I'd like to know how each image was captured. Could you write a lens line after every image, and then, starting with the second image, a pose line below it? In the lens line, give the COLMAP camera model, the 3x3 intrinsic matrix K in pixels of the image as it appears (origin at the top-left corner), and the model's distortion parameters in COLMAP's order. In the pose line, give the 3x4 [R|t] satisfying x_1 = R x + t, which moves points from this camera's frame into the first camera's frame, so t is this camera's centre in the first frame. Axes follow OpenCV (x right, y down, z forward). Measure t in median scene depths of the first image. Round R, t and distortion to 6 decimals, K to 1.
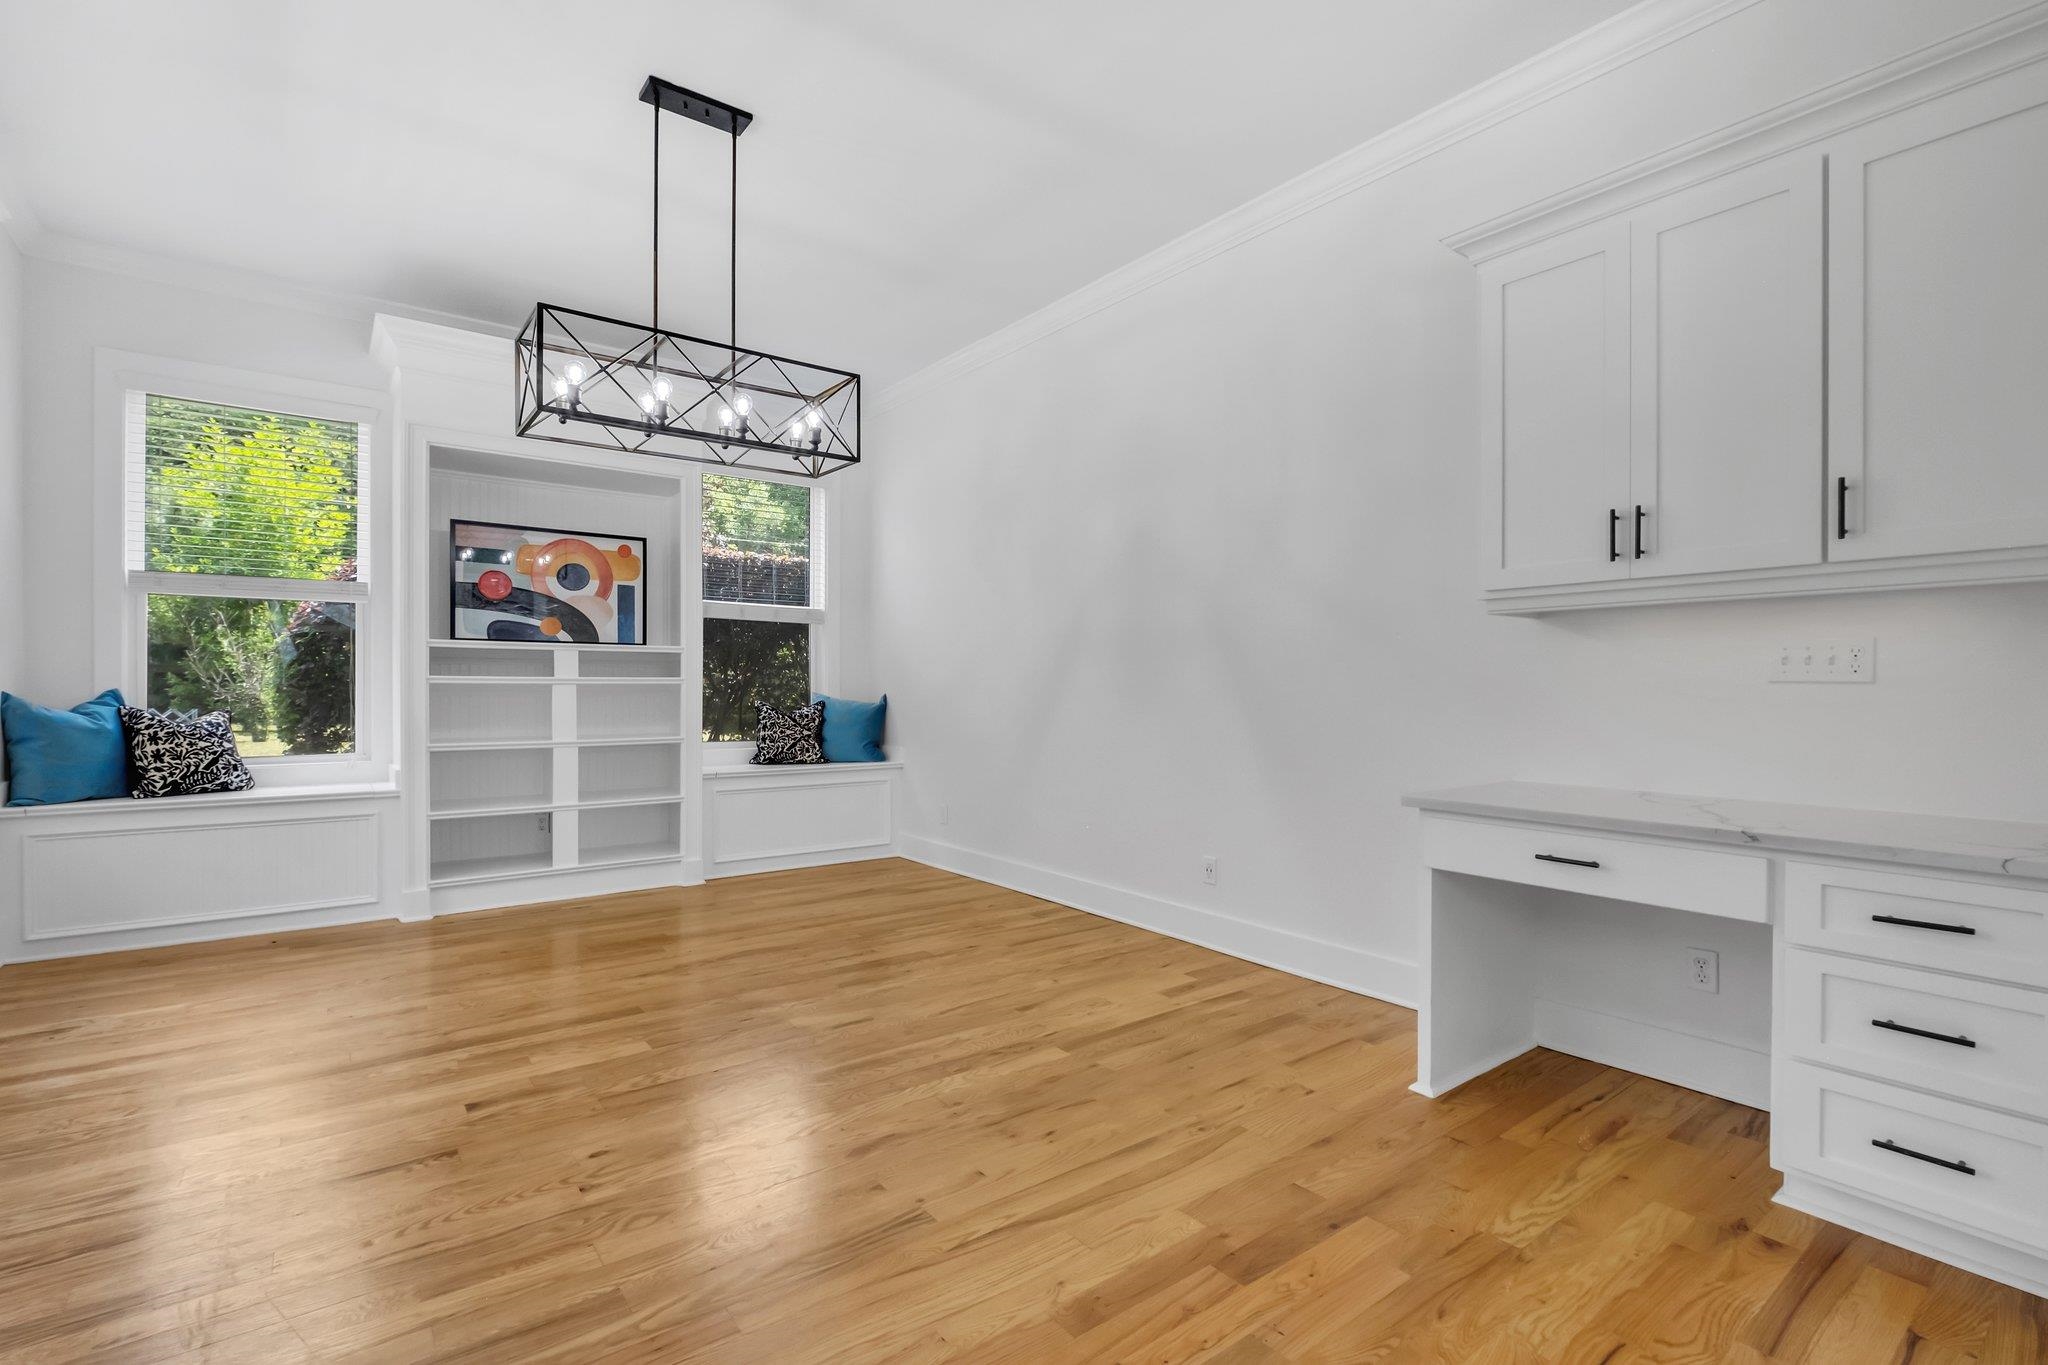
lens RADIAL K [[905.2, 0, 1060.1], [0, 905.2, 690.1], [0, 0, 1]] dist [-0.001476, -0.000077]
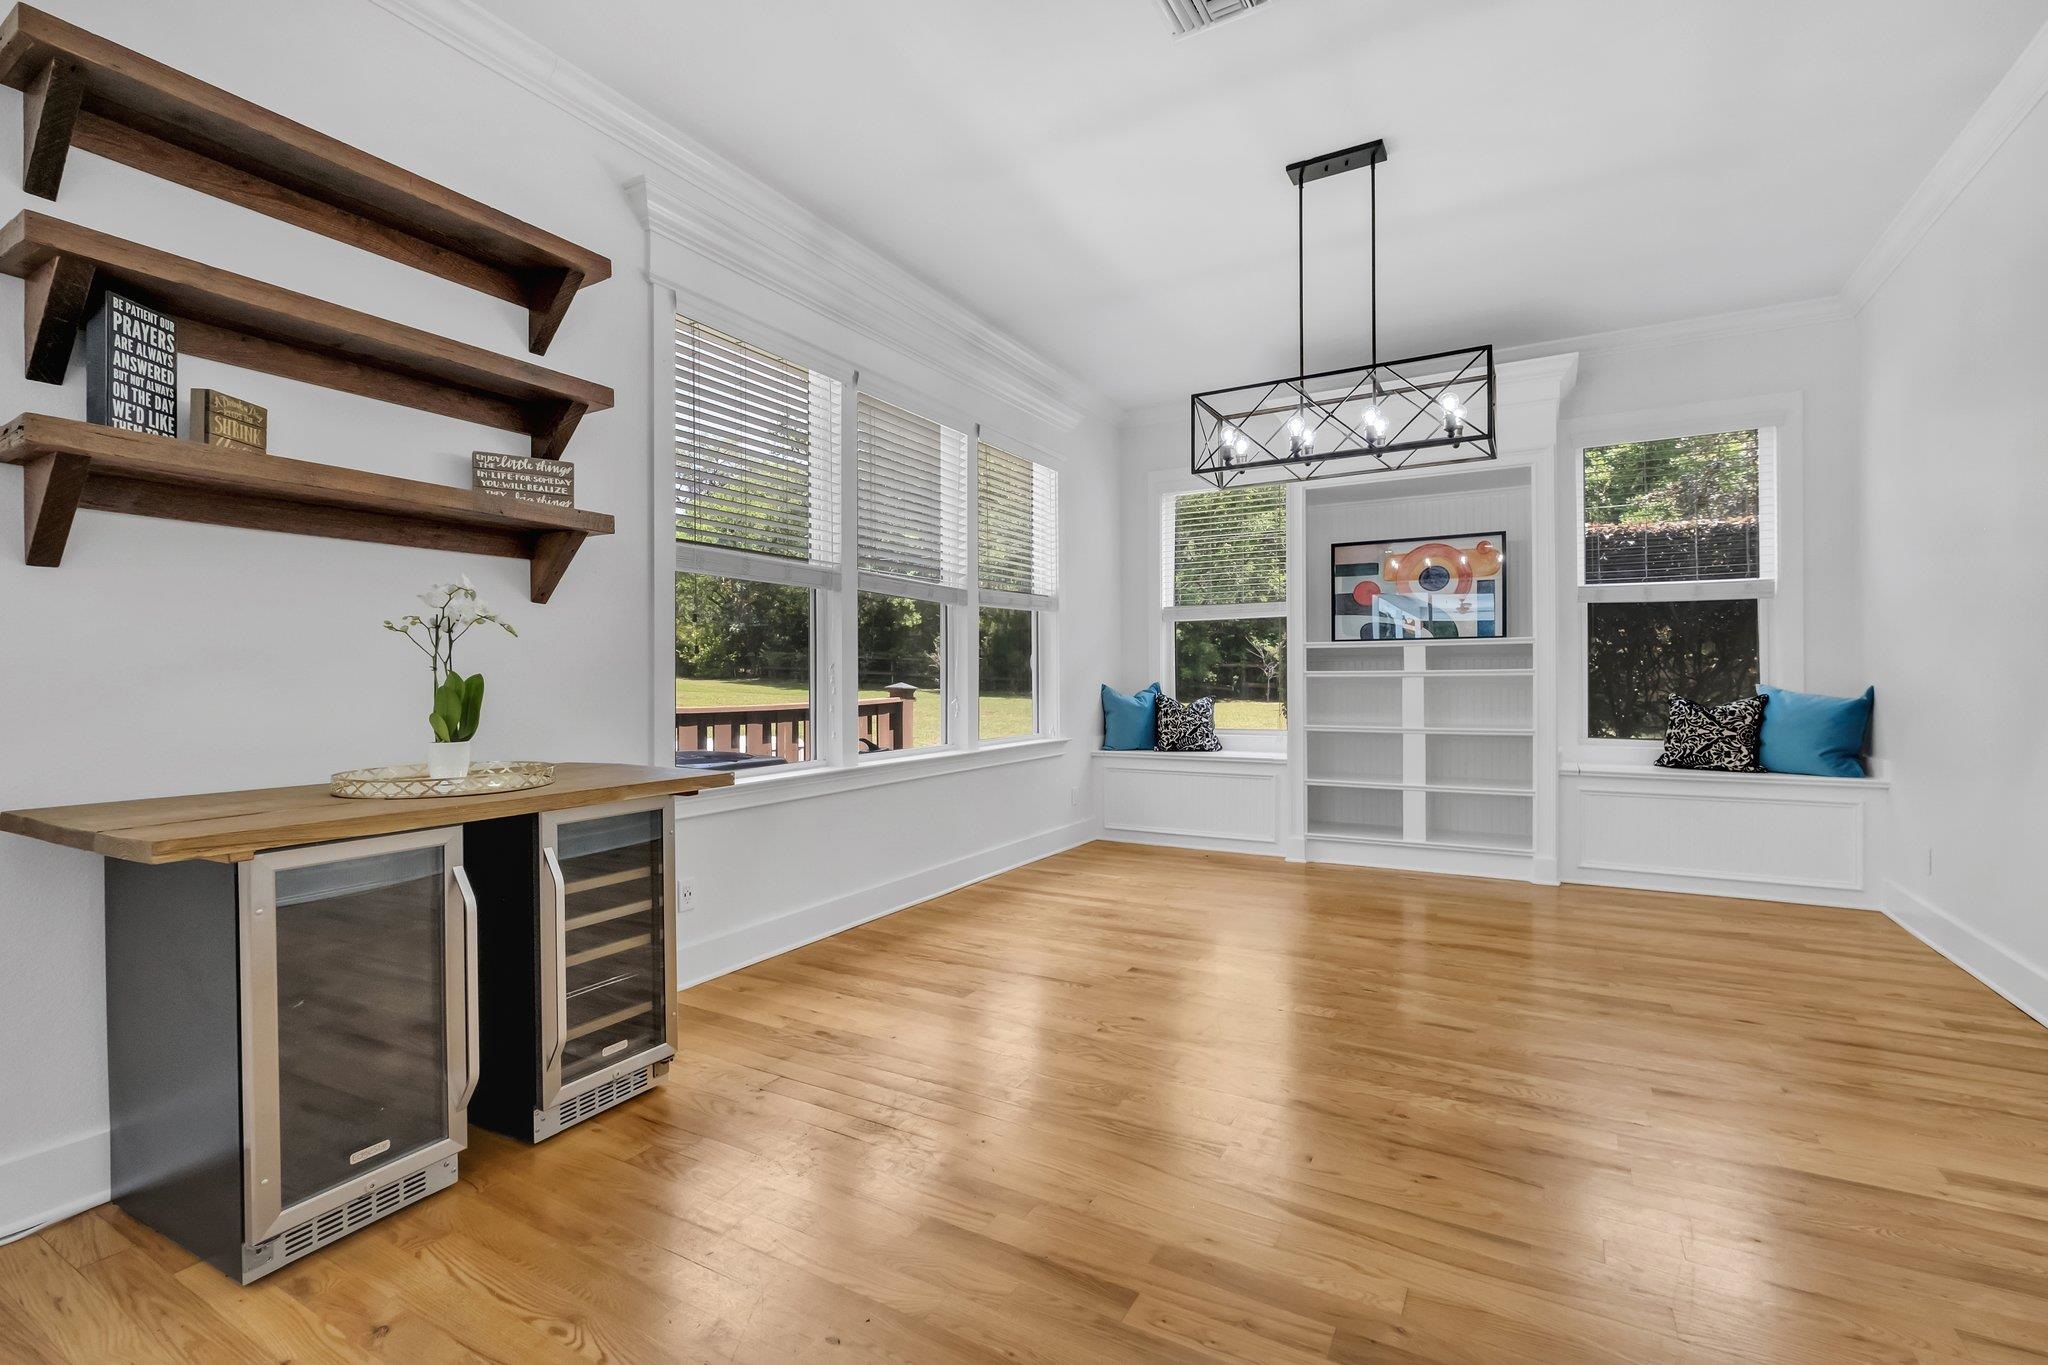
lens RADIAL K [[903.8, 0, 1024.0], [0, 903.8, 682.5], [0, 0, 1]] dist [-0.003867, -0.000406]
pose [[0.399859, -0.001466, -0.916576, 0.305457], [0.003453, 0.999994, -0.000093, -0.001371], [0.916570, -0.003127, 0.399861, 0.128332]]
